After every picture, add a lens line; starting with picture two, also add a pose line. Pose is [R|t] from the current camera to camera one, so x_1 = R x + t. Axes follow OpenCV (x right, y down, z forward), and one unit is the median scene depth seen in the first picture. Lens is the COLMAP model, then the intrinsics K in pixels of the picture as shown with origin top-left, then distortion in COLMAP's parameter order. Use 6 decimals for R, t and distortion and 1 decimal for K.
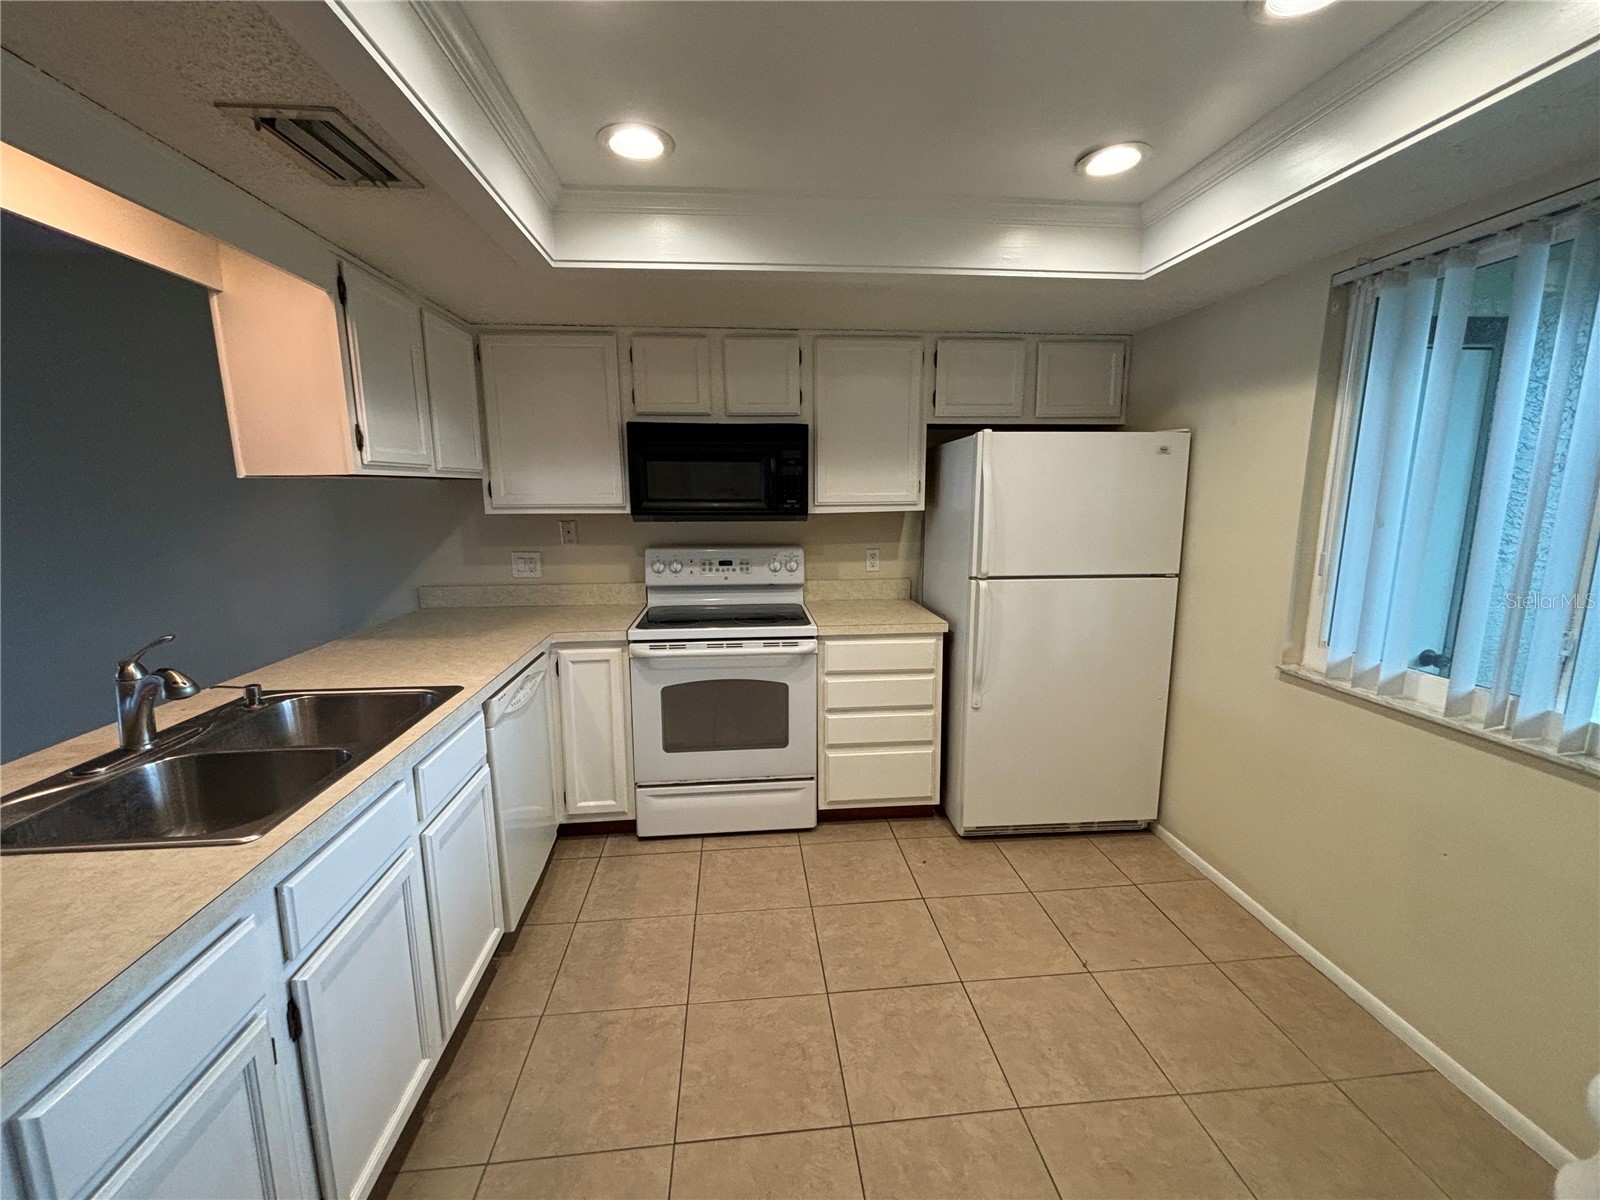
lens RADIAL K [[647.3, 0, 801.4], [0, 647.3, 598.4], [0, 0, 1]] dist [-0.002228, 0.000596]
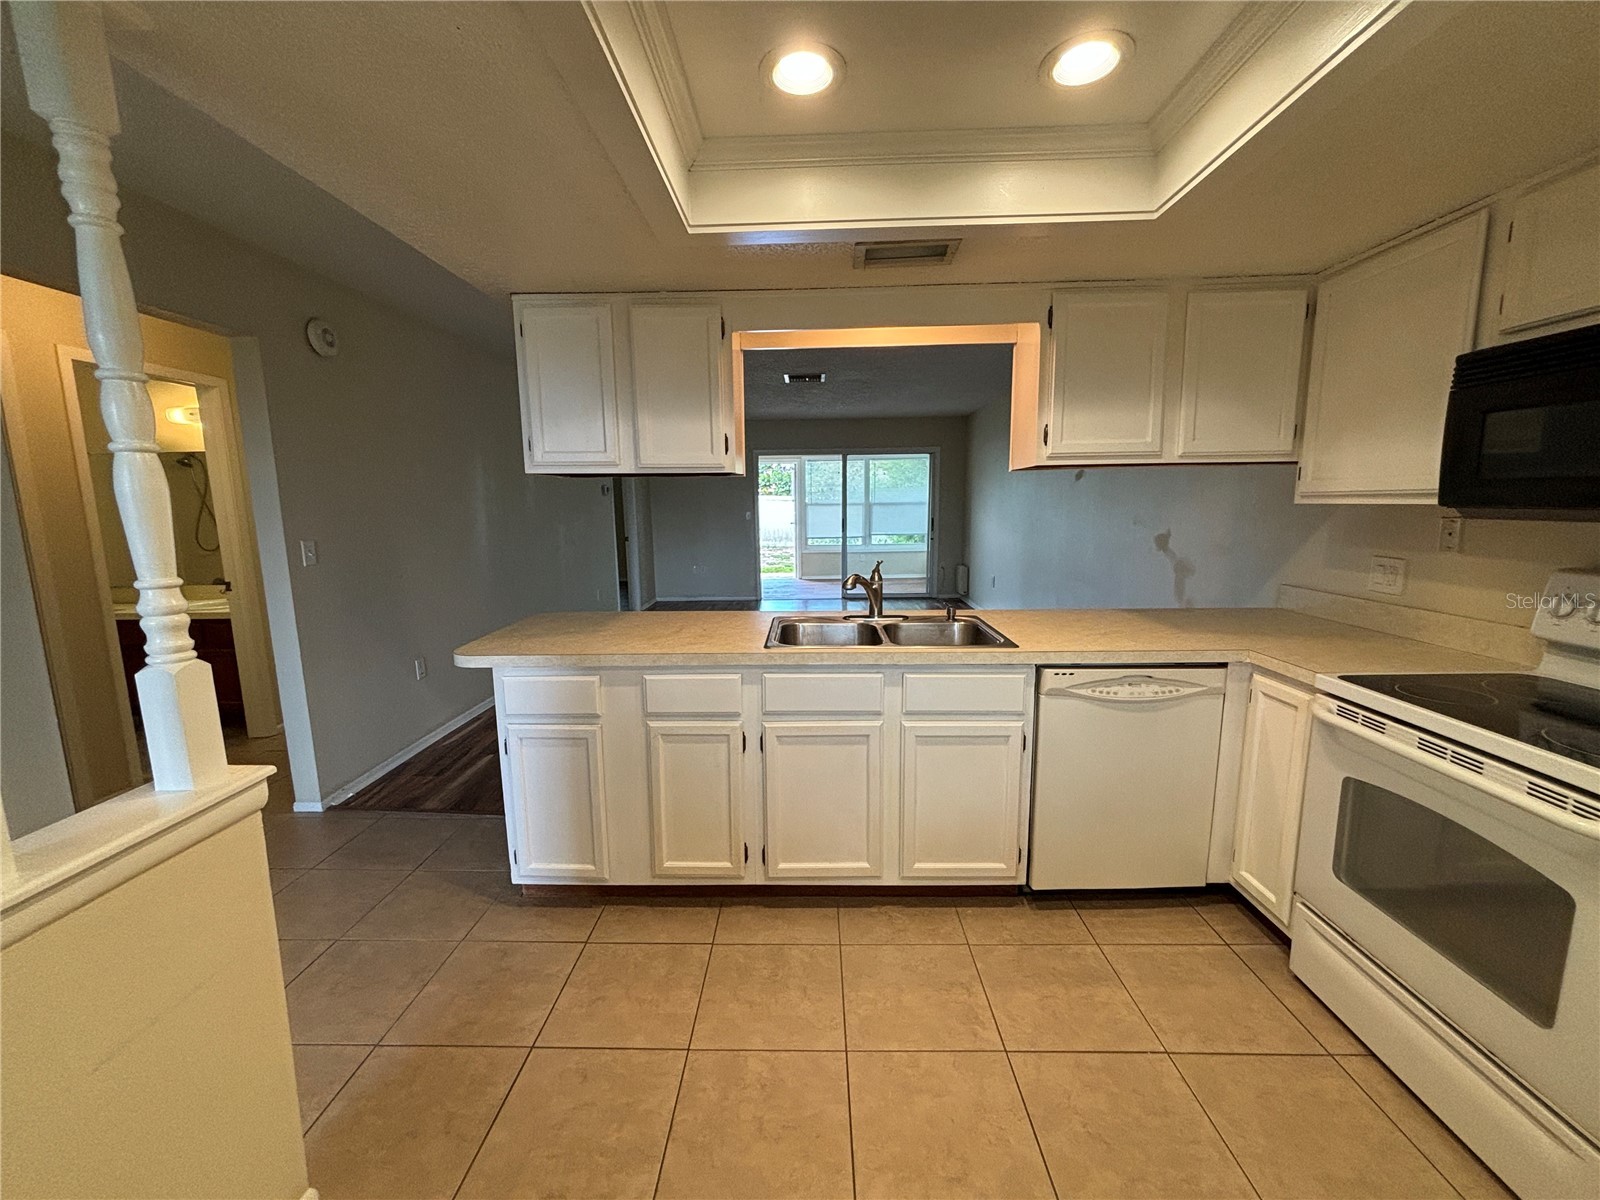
lens RADIAL K [[640.4, 0, 800.6], [0, 640.4, 602.0], [0, 0, 1]] dist [0.000591, 0.000408]
pose [[-0.109846, 0.161360, -0.980763, 0.420765], [-0.152260, 0.972357, 0.177030, -0.057168], [0.982217, 0.168777, -0.082240, 0.472167]]
